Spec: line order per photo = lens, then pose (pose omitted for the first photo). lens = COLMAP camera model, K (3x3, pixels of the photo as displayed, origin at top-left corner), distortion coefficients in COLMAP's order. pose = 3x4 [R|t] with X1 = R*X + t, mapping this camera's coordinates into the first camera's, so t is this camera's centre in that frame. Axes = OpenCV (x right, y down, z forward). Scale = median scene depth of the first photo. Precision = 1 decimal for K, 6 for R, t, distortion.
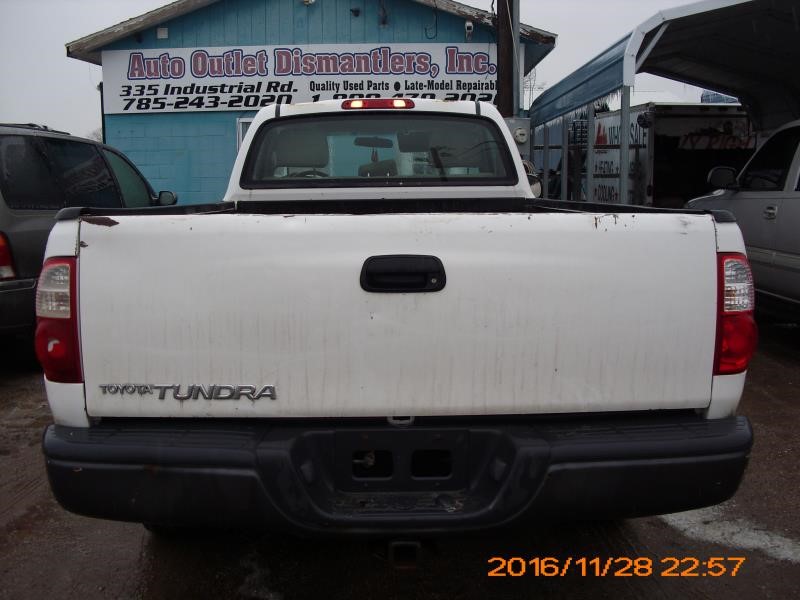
lens RADIAL K [[827.5, 0, 400.0], [0, 827.5, 300.0], [0, 0, 1]] dist [-0.144194, 0.025478]
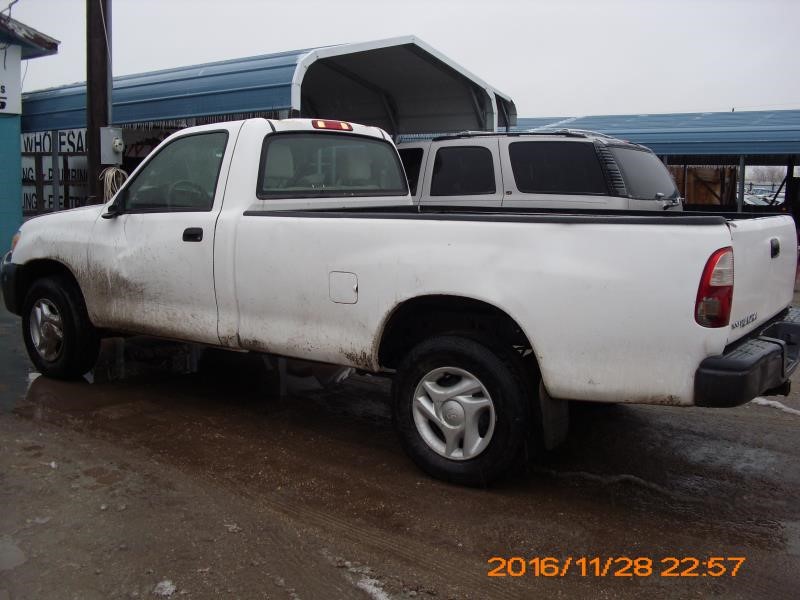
lens RADIAL K [[827.5, 0, 400.0], [0, 827.5, 300.0], [0, 0, 1]] dist [-0.144194, 0.025478]
pose [[0.613129, -0.096923, 0.784015, -0.898123], [0.099868, 0.993992, 0.044780, -0.037296], [-0.783645, 0.050842, 0.619125, 0.223613]]
